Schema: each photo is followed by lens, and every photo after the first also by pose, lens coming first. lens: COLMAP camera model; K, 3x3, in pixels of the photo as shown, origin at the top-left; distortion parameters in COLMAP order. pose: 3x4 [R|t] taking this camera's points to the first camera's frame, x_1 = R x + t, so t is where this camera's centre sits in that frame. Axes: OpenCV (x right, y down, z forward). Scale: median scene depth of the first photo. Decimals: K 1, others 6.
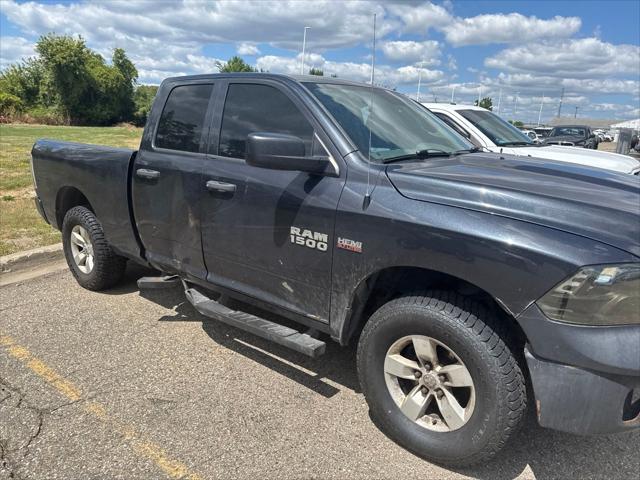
lens RADIAL K [[454.0, 0, 320.2], [0, 454.0, 239.9], [0, 0, 1]] dist [0.036160, -0.033731]
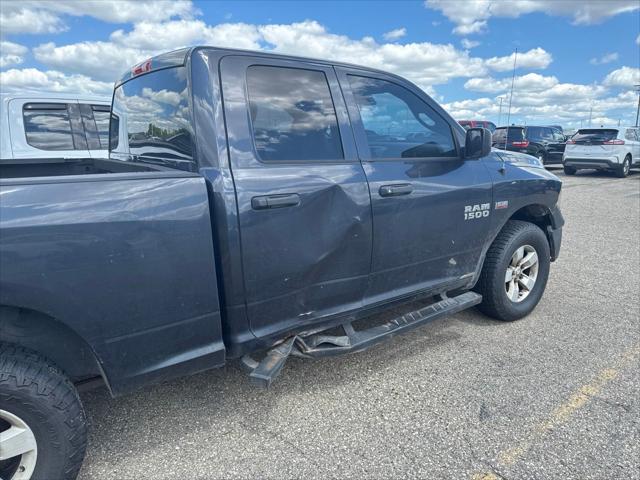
lens RADIAL K [[454.0, 0, 321.7], [0, 454.0, 236.6], [0, 0, 1]] dist [0.036160, -0.033731]
pose [[0.234331, -0.241558, 0.941668, -0.877038], [0.238374, 0.953345, 0.185235, -0.179565], [-0.942479, 0.181062, 0.280979, 0.698078]]
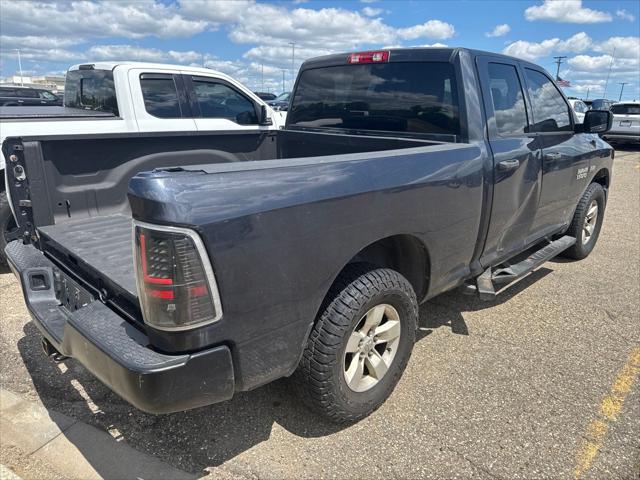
lens RADIAL K [[454.0, 0, 315.3], [0, 454.0, 244.8], [0, 0, 1]] dist [0.036160, -0.033731]
pose [[0.099569, -0.328953, 0.939082, -1.162468], [0.222217, 0.927287, 0.301260, -0.314304], [-0.969900, 0.178684, 0.165428, 1.124497]]
